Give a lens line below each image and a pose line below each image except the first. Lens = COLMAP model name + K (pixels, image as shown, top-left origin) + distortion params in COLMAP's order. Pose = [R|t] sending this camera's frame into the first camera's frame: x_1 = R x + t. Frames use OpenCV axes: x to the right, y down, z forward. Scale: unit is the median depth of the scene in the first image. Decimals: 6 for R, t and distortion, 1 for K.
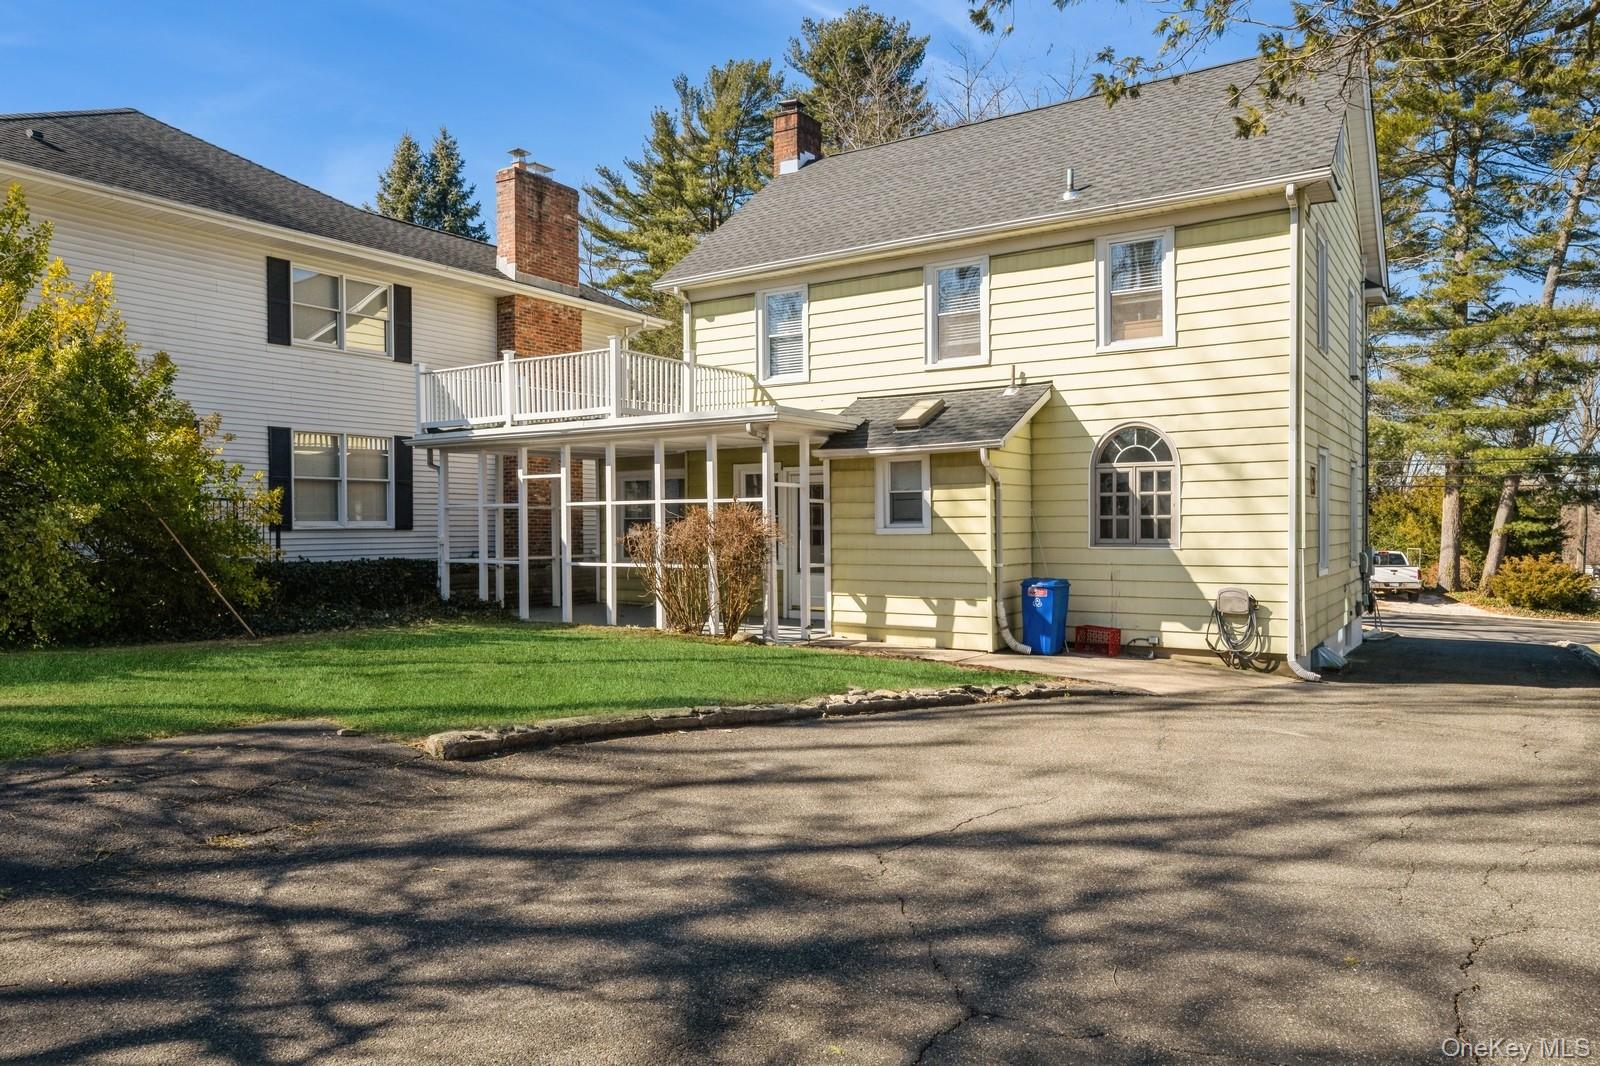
lens RADIAL K [[1072.1, 0, 794.2], [0, 1072.1, 529.5], [0, 0, 1]] dist [0.005404, -0.002171]
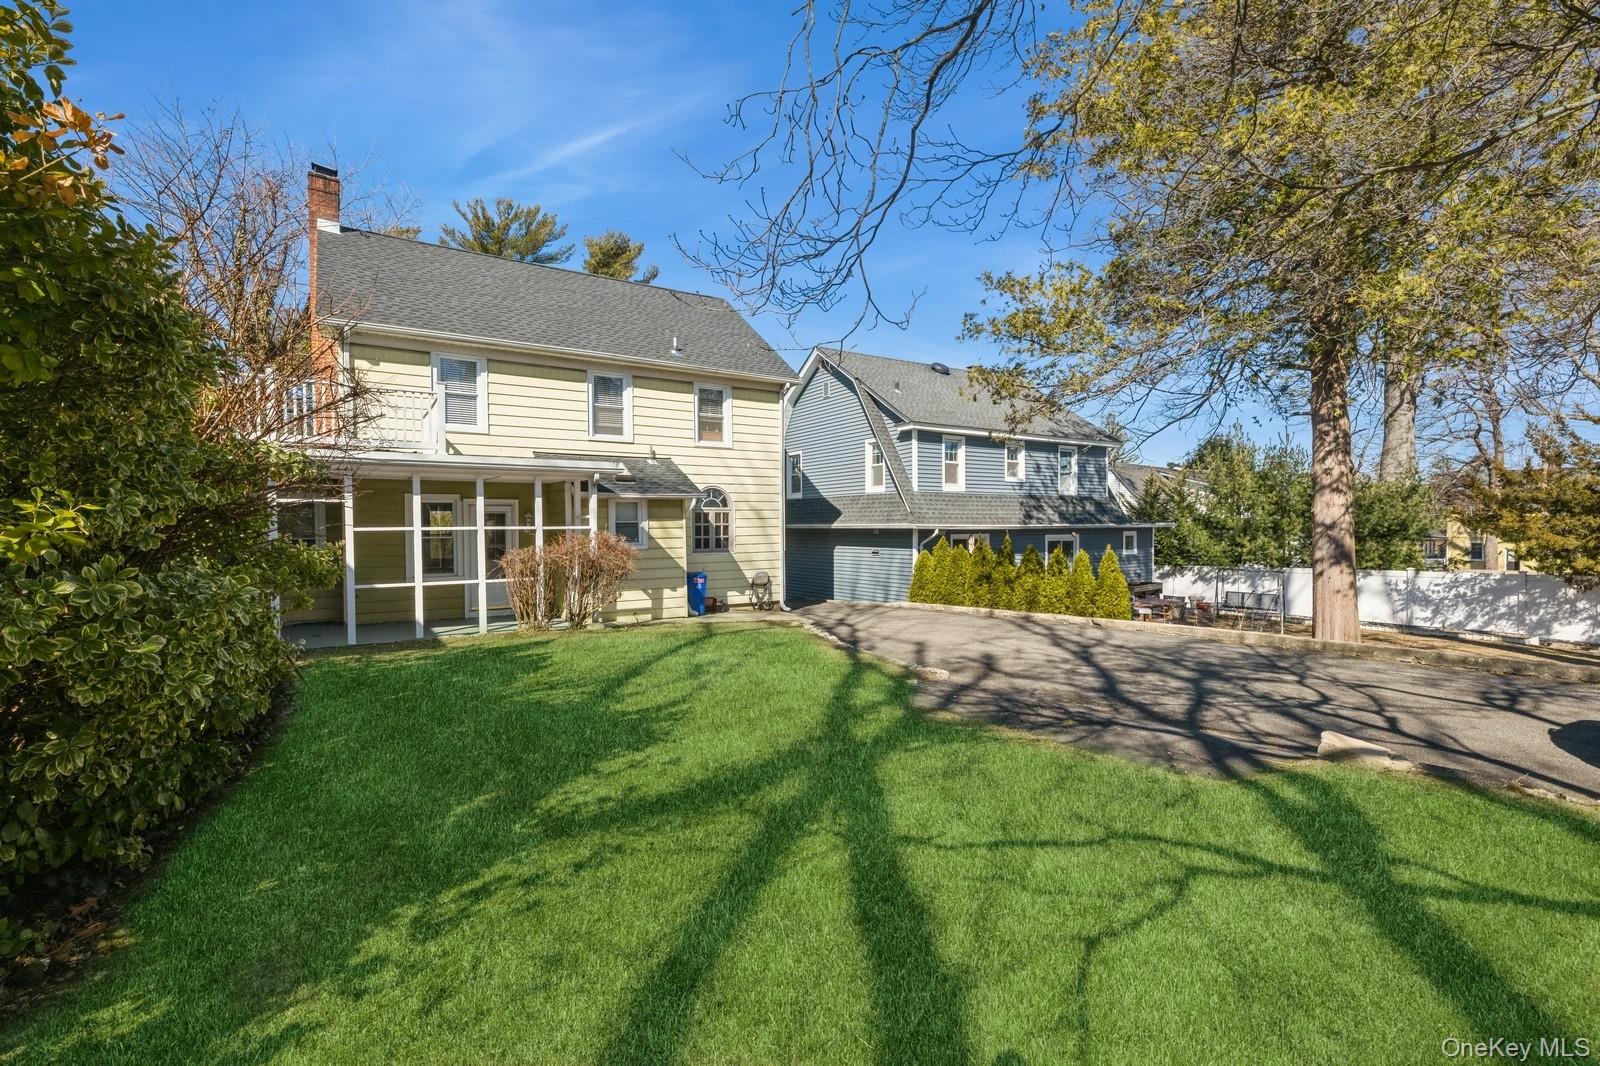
lens RADIAL K [[705.8, 0, 805.0], [0, 705.8, 538.2], [0, 0, 1]] dist [0.000206, 0.000559]
pose [[0.384930, -0.013302, 0.922850, -0.733180], [0.007484, 0.999908, 0.011291, -0.021332], [-0.922916, 0.002560, 0.384994, 0.369617]]
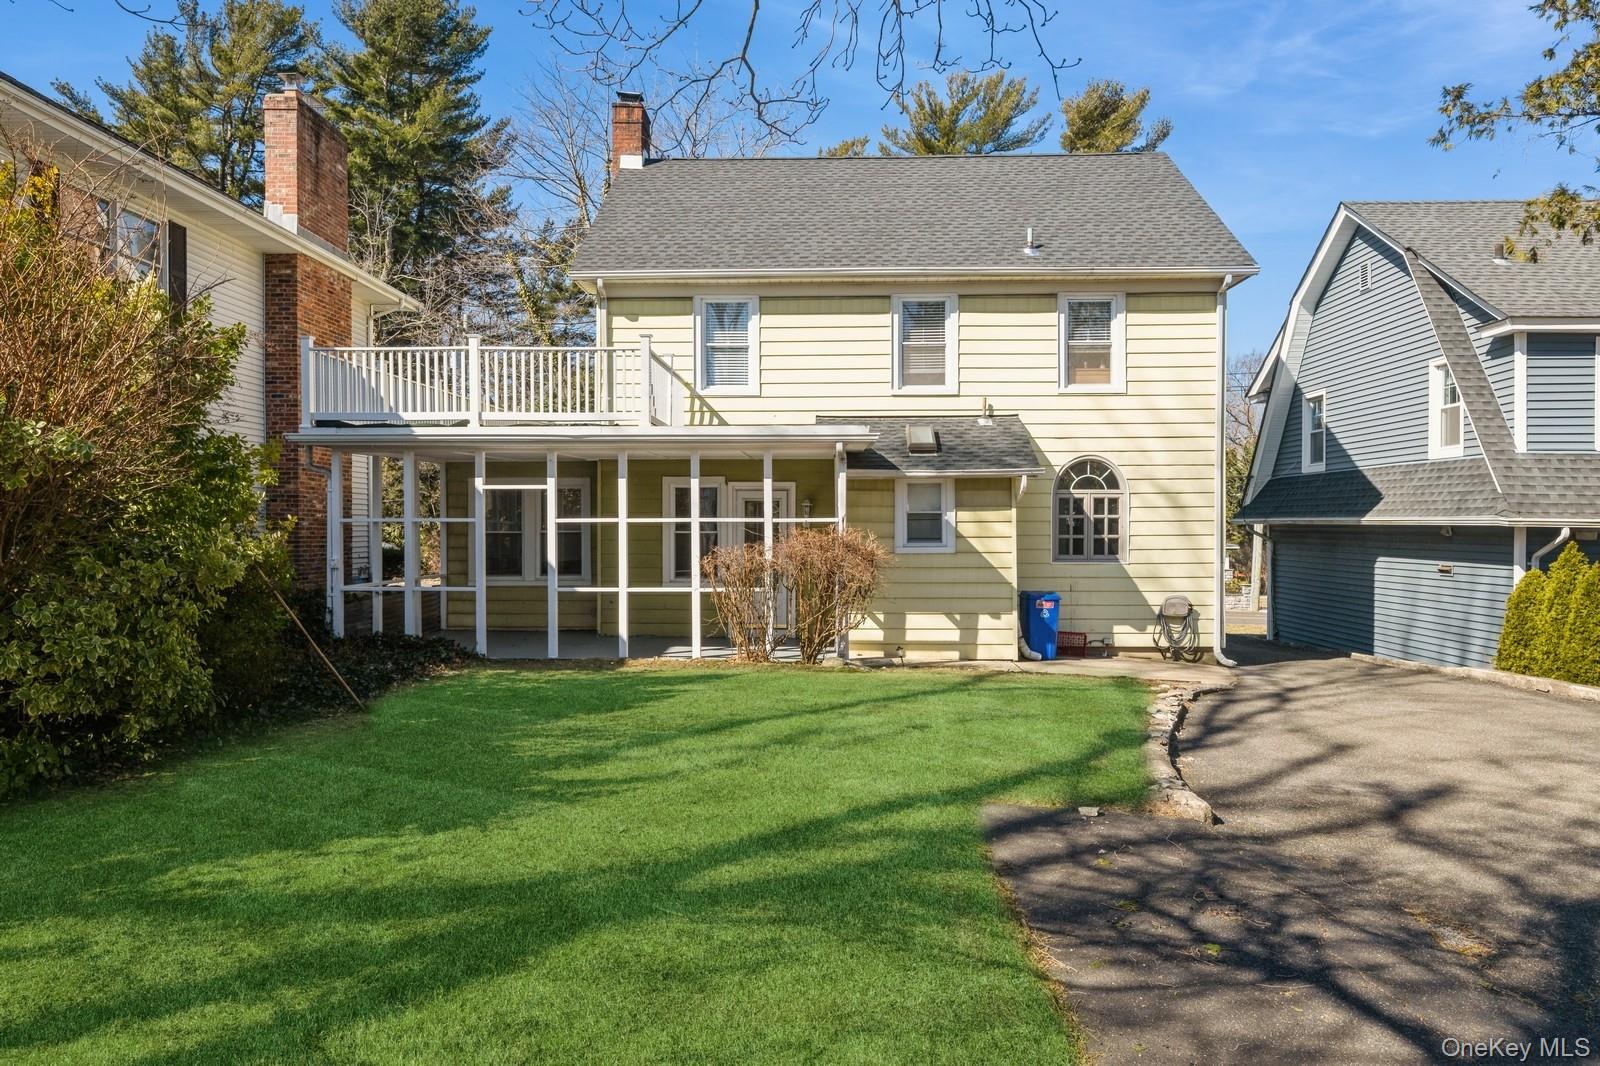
lens RADIAL K [[1030.0, 0, 802.6], [0, 1030.0, 529.9], [0, 0, 1]] dist [0.004110, -0.003171]
pose [[0.847302, 0.000824, 0.531110, -0.528503], [-0.002215, 0.999996, 0.001982, -0.019780], [-0.531106, -0.002856, 0.847301, 0.209561]]
